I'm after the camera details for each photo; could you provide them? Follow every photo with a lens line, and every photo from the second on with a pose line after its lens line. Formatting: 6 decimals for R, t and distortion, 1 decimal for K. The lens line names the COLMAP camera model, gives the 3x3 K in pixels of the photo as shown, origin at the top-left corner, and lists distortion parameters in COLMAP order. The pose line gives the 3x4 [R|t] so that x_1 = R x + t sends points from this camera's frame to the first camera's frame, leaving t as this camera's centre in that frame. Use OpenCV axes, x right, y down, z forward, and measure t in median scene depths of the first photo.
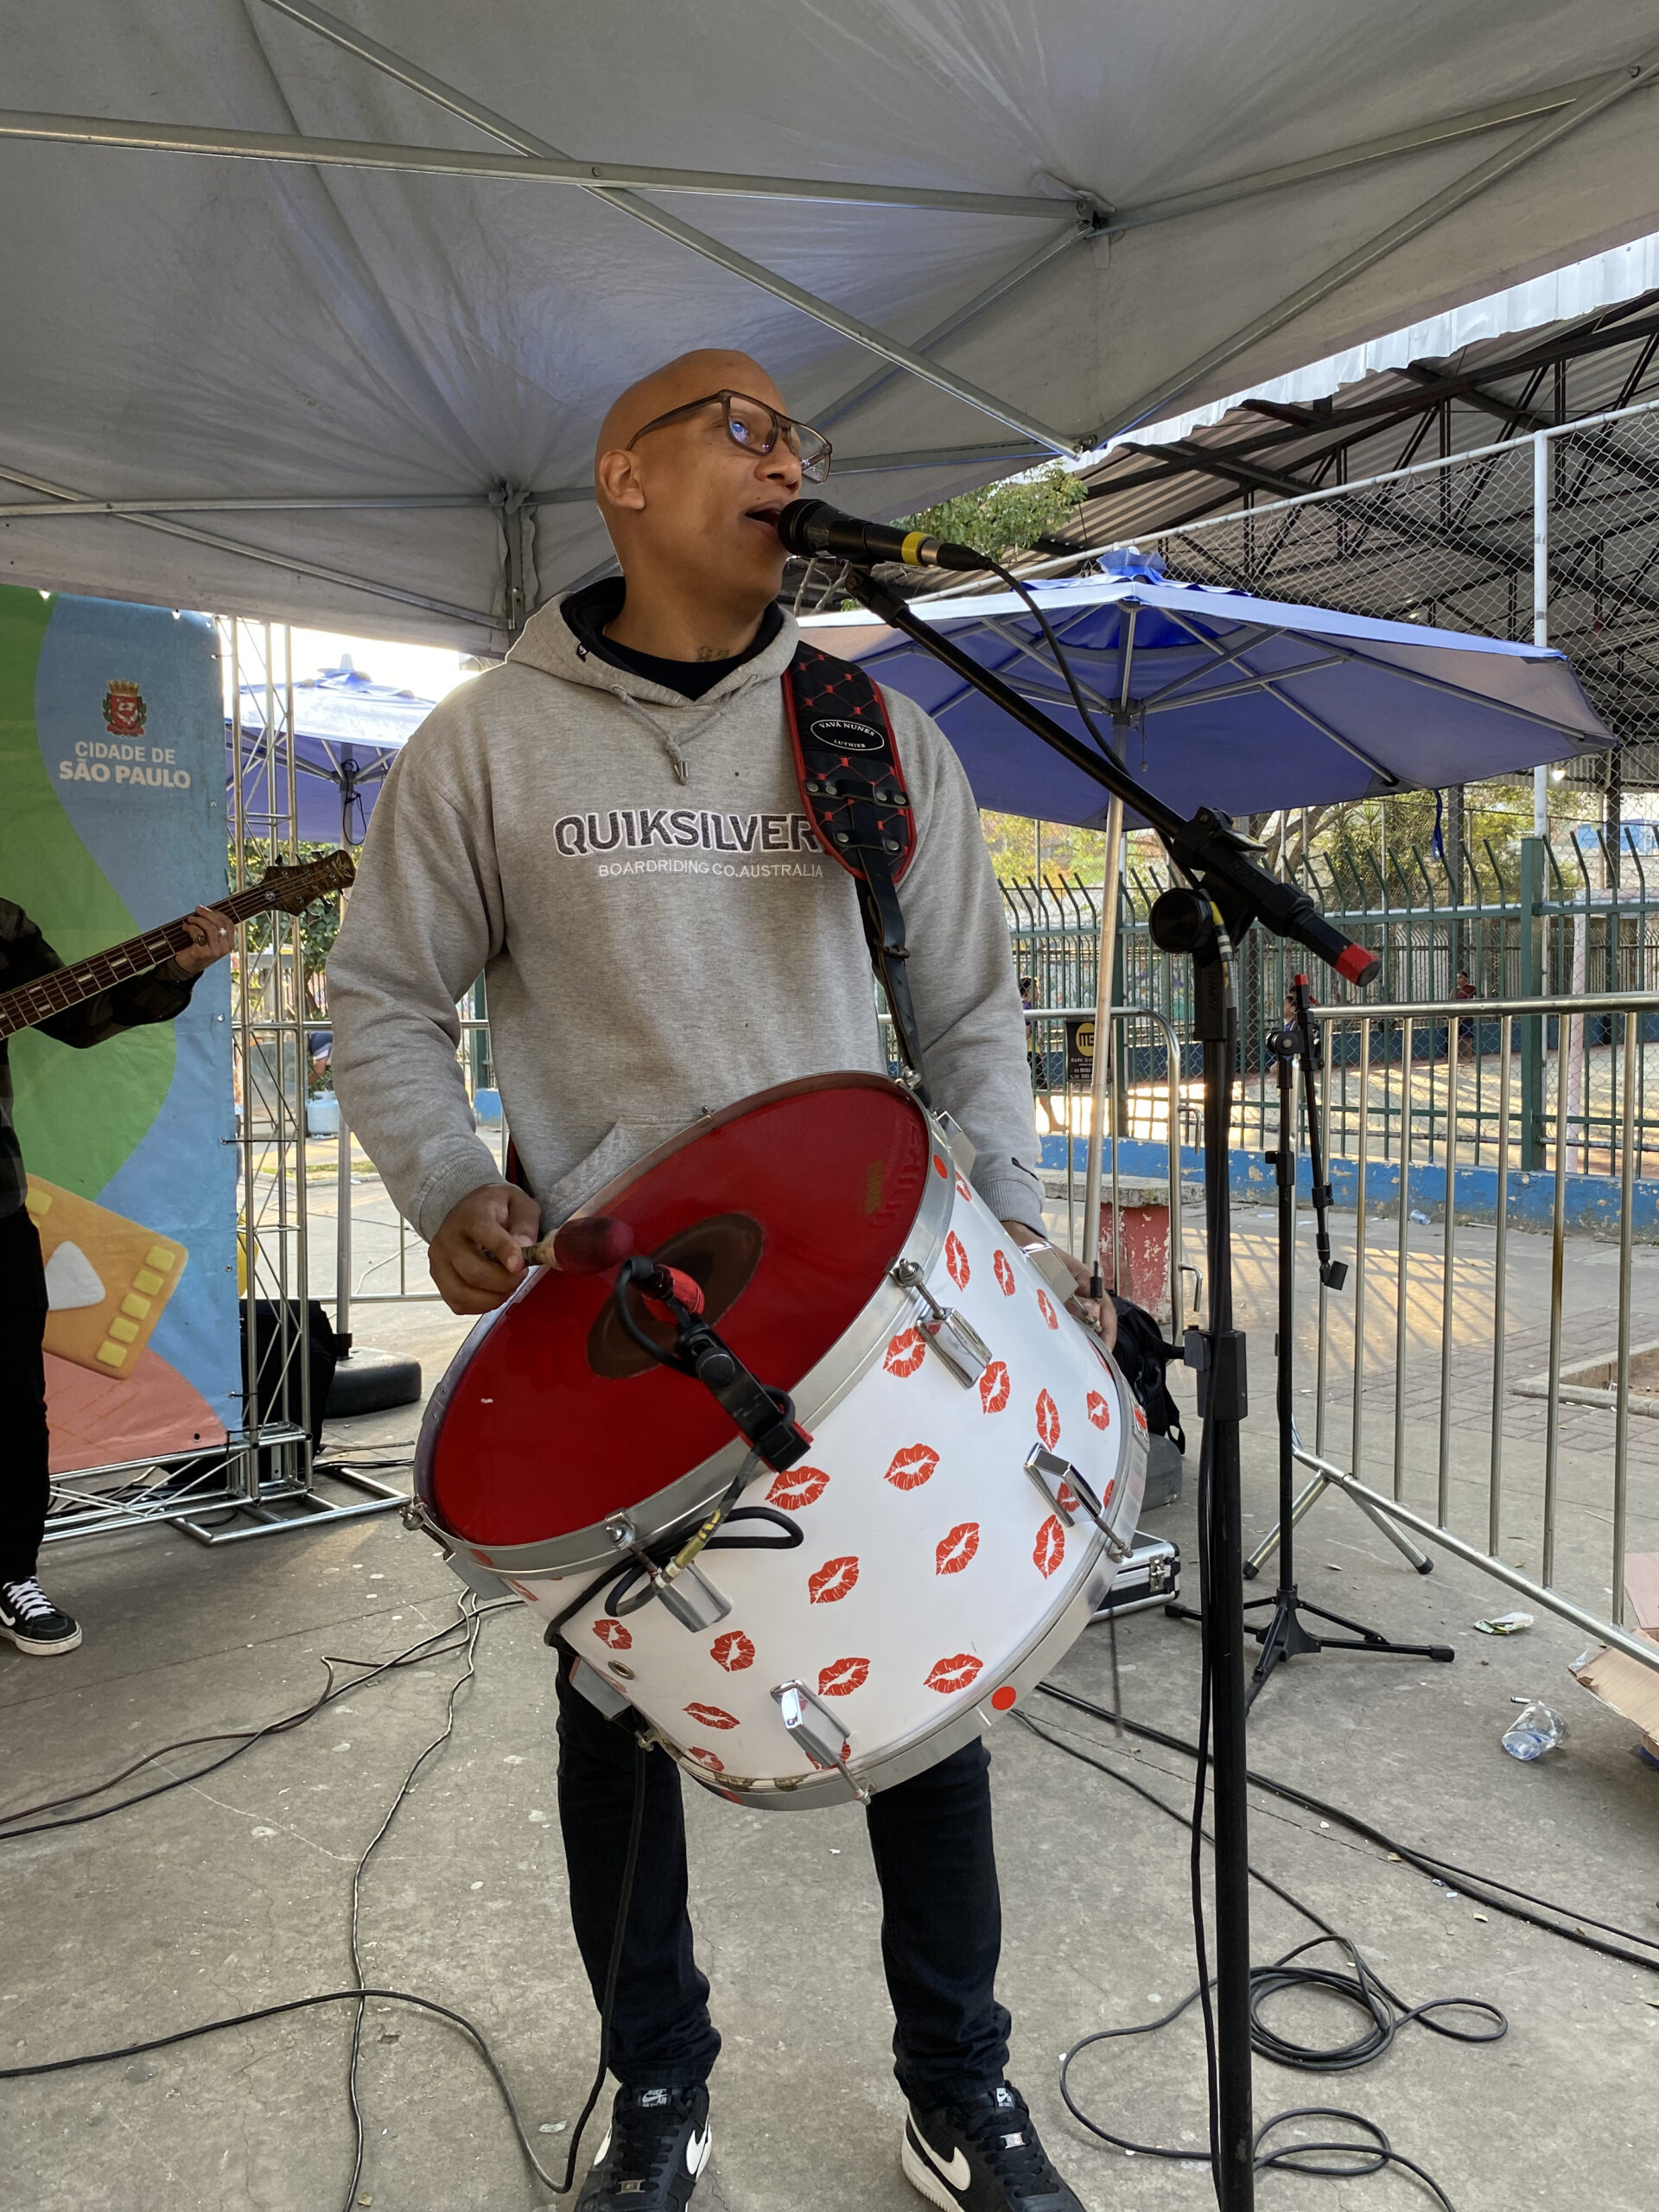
lens RADIAL K [[1700.3, 0, 842.9], [0, 1700.3, 1078.6], [0, 0, 1]] dist [0.024918, -0.029592]
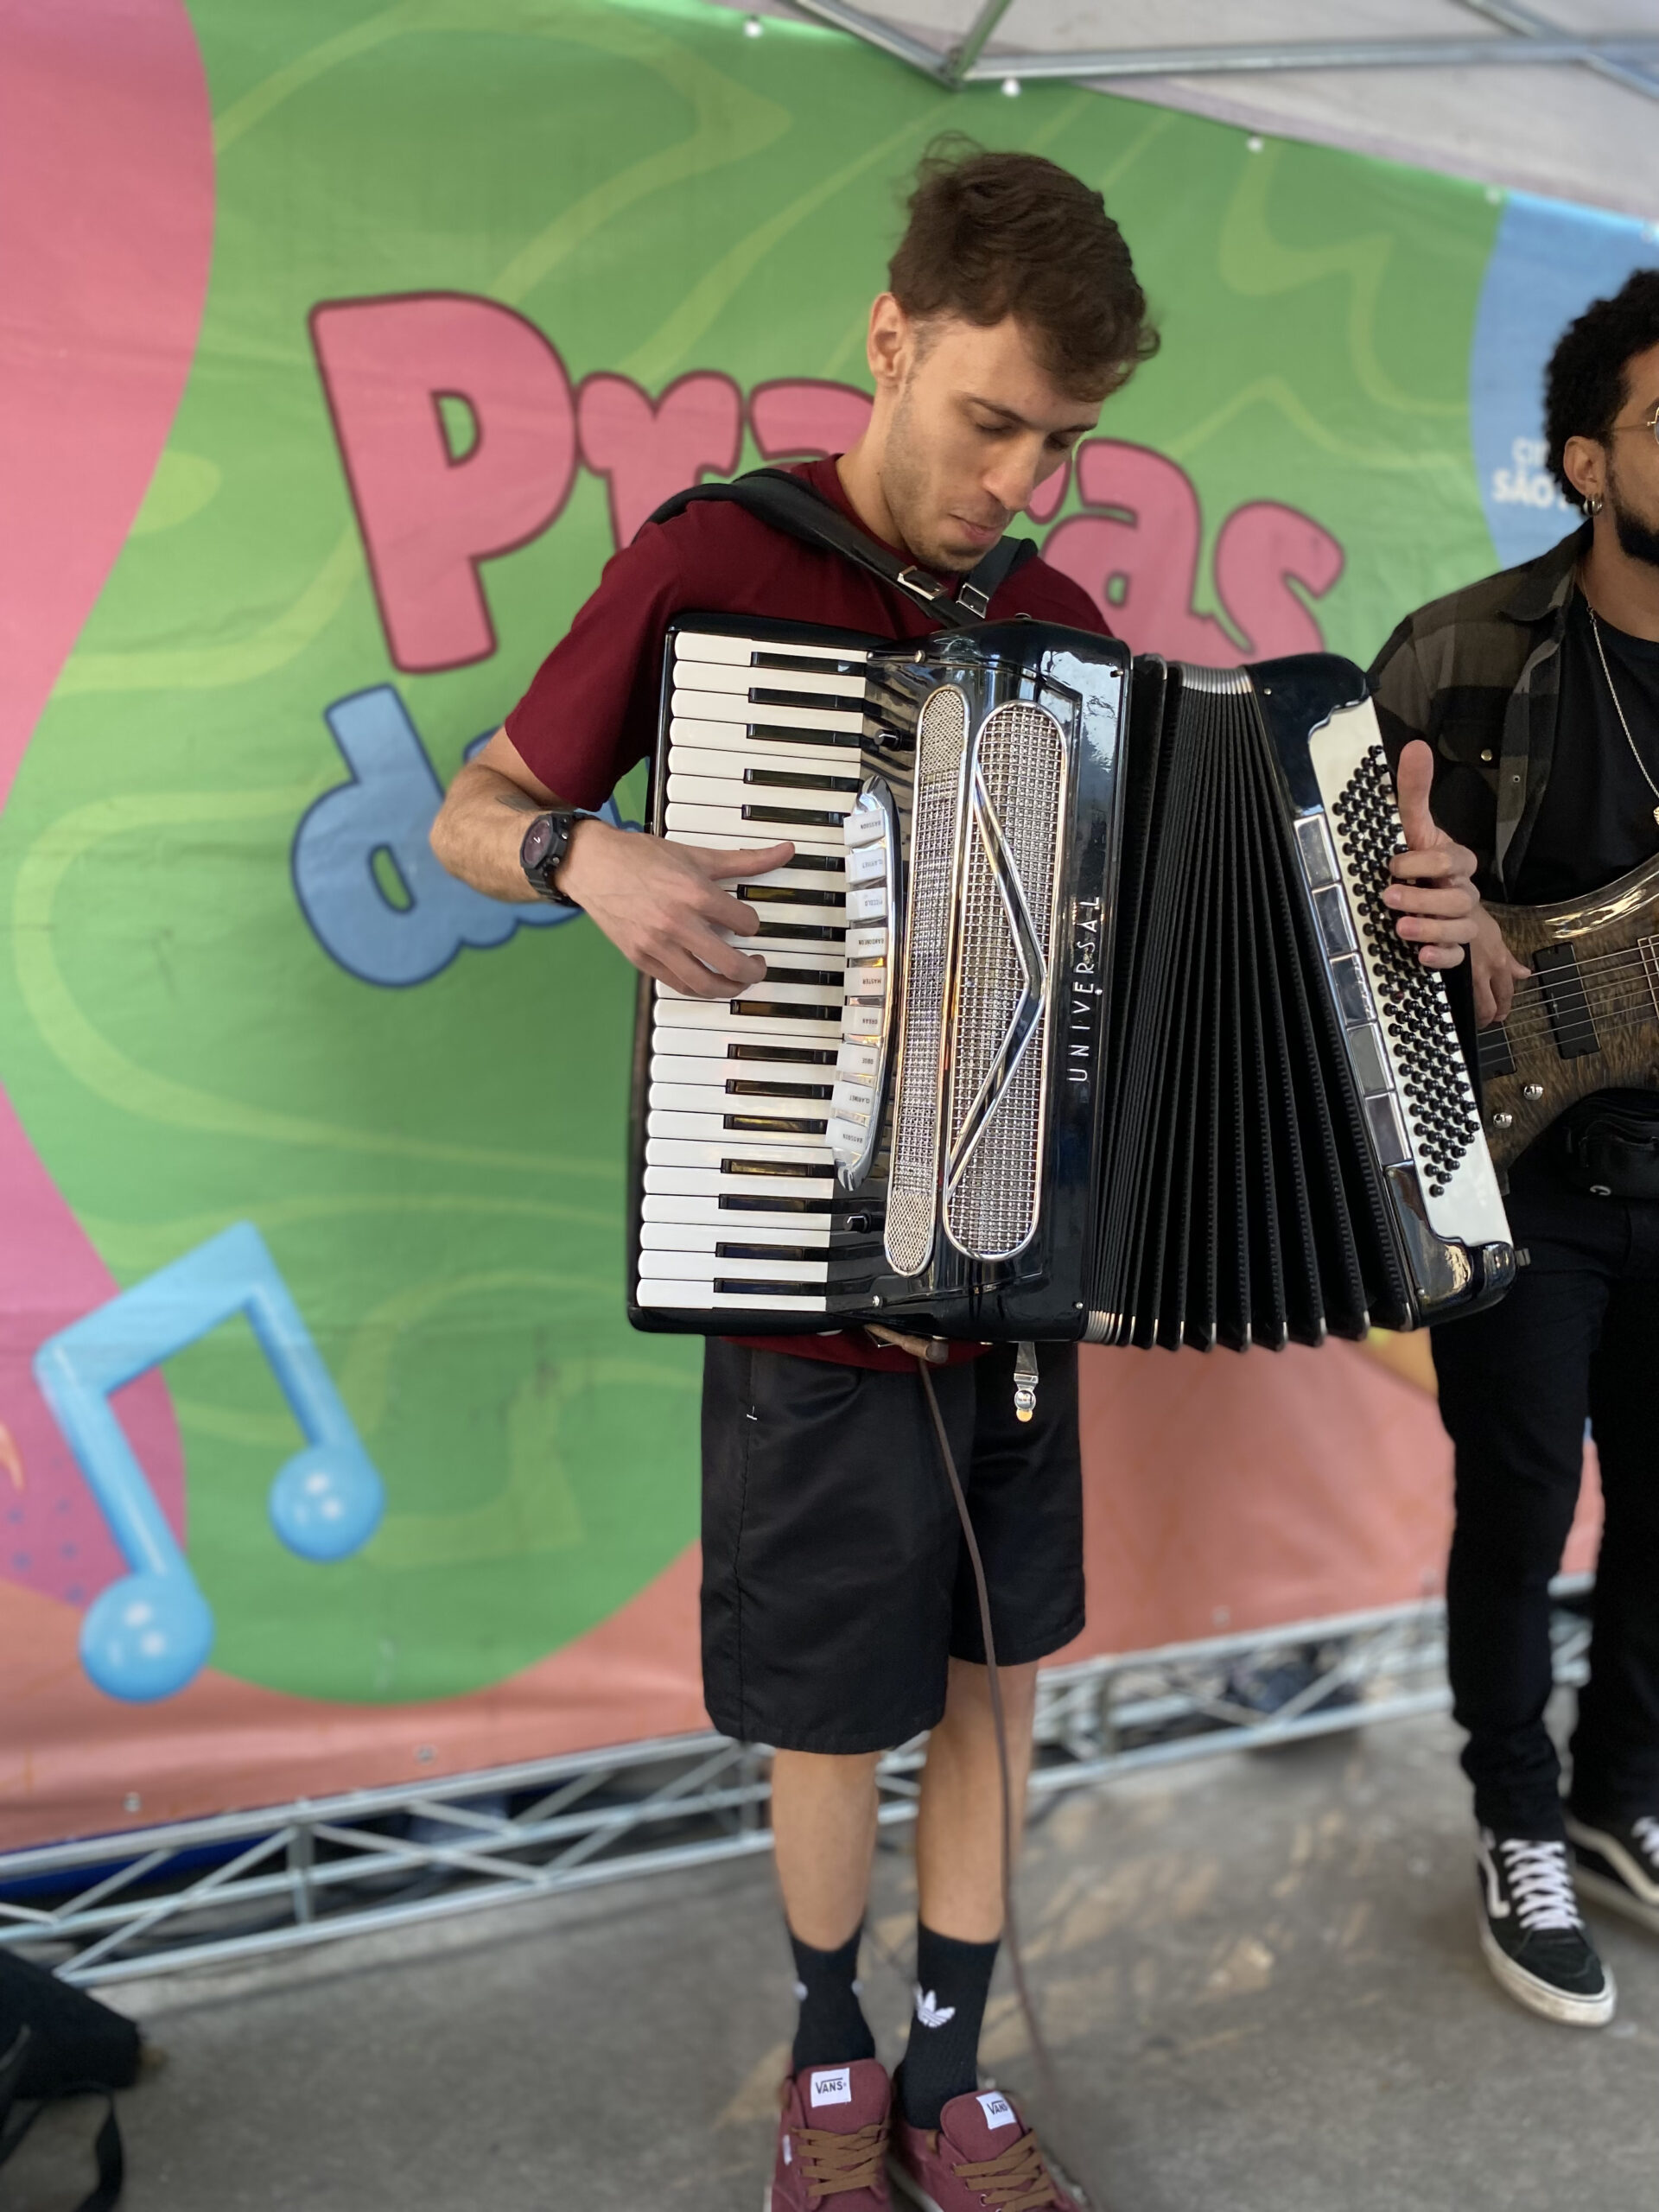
lens RADIAL K [[1700.3, 0, 841.9], [0, 1700.3, 1110.2], [0, 0, 1]] dist [0.024918, -0.029592]
pose [[0.955444, 0.024261, -0.294175, -0.487832], [-0.019684, 0.999635, 0.018512, 0.039684], [0.294517, -0.011897, 0.955572, 0.325191]]
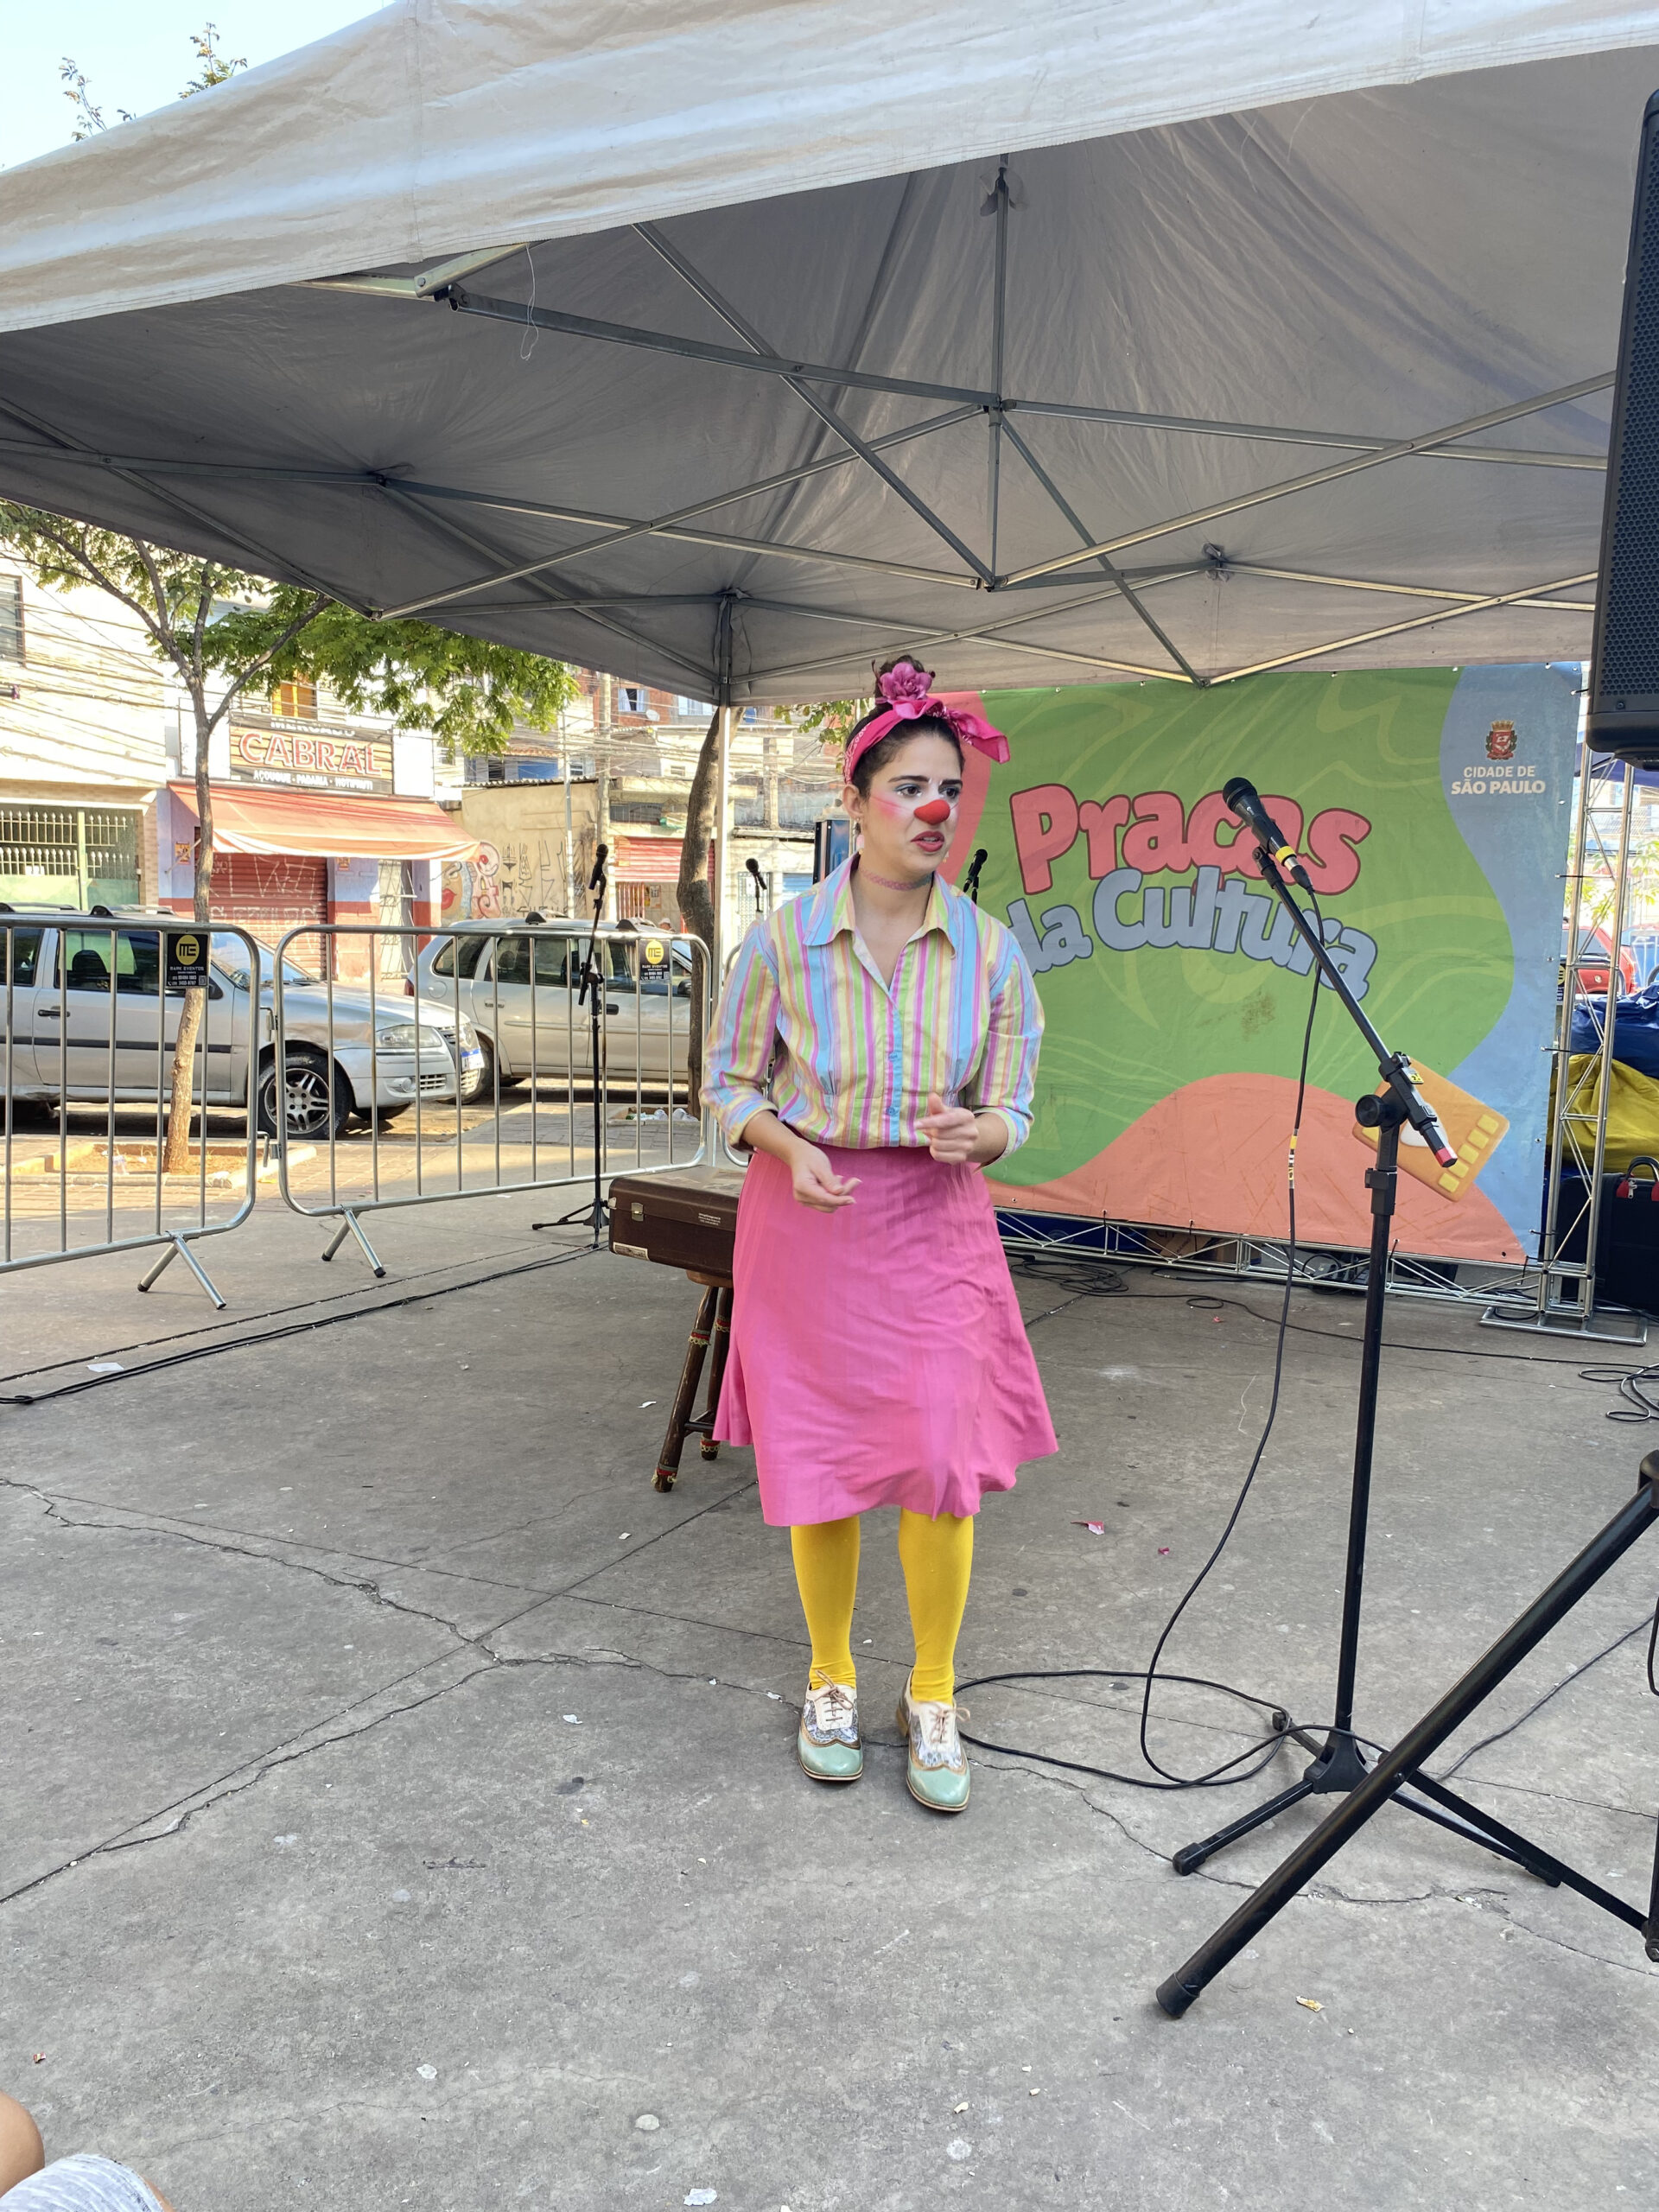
lens RADIAL K [[1700.3, 0, 825.0], [0, 1700.3, 1103.9], [0, 0, 1]] dist [0.024918, -0.029592]
pose [[0.370268, 0.125453, -0.920415, 0.727754], [-0.059882, 0.992001, 0.111120, -0.039419], [0.926993, 0.013972, 0.374819, -0.058792]]
